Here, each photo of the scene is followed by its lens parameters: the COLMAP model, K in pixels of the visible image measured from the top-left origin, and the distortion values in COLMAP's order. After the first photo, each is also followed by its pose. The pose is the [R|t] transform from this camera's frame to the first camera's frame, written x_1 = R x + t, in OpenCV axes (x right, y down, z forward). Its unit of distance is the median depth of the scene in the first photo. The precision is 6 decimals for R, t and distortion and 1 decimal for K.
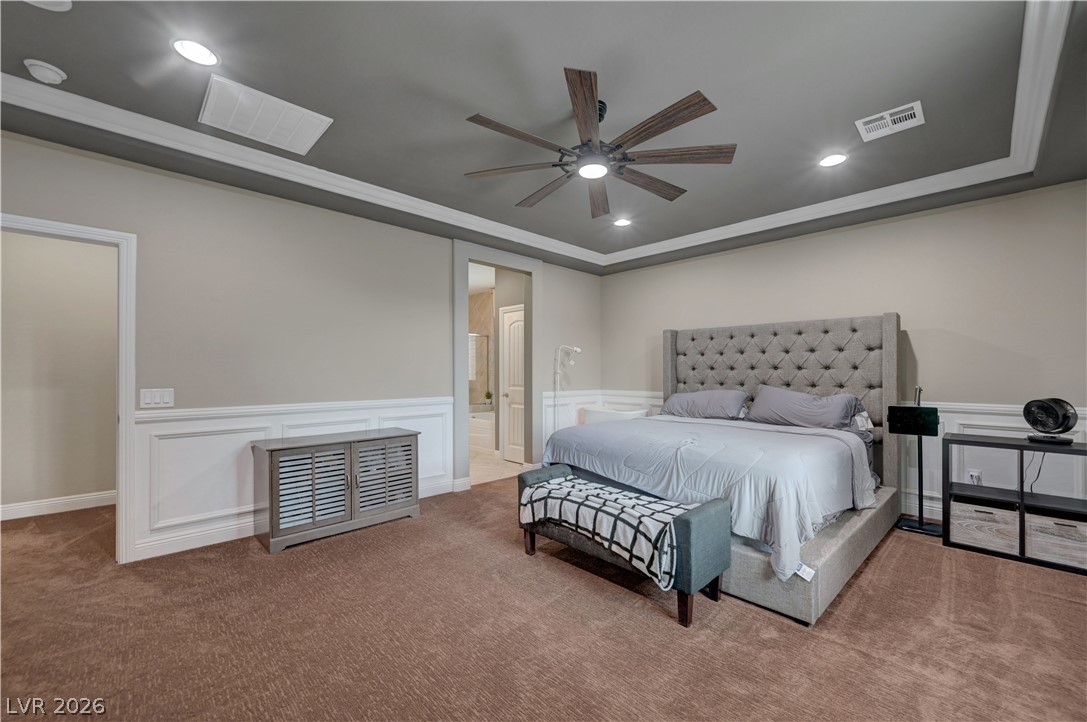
lens RADIAL K [[431.4, 0, 547.9], [0, 431.4, 372.0], [0, 0, 1]] dist [0.003128, 0.000255]
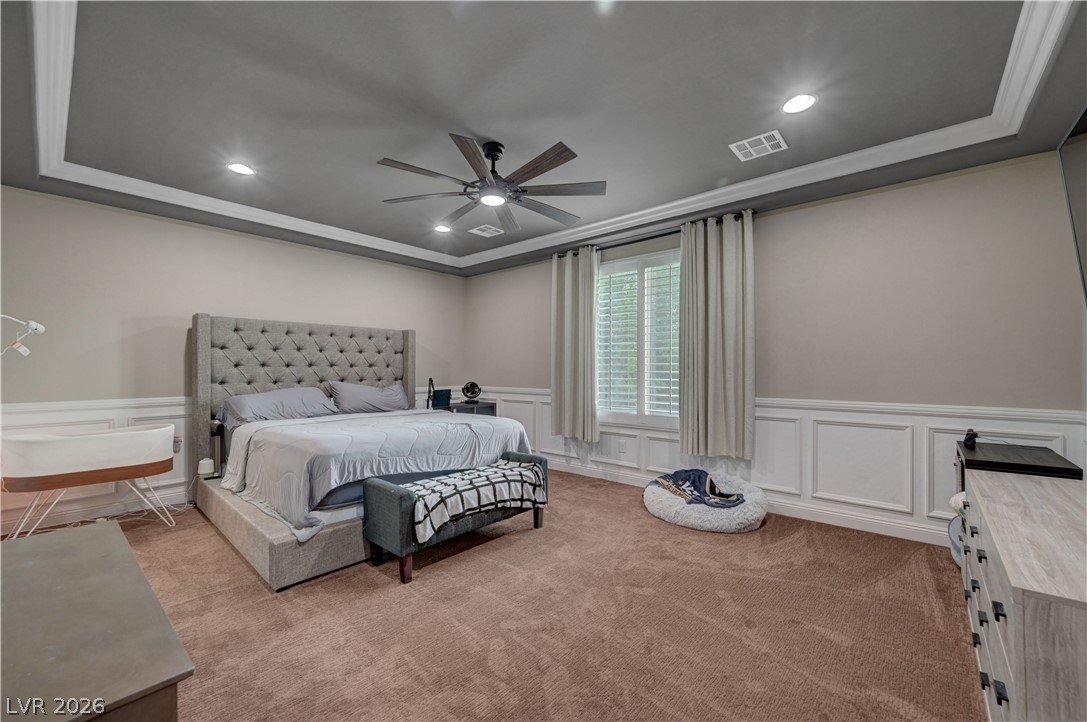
lens RADIAL K [[431.4, 0, 547.9], [0, 431.4, 372.0], [0, 0, 1]] dist [0.003128, 0.000255]
pose [[-0.081767, -0.007356, 0.996624, -0.807985], [0.001850, 0.999970, 0.007533, -0.000030], [-0.996650, 0.002460, -0.081751, 0.700016]]
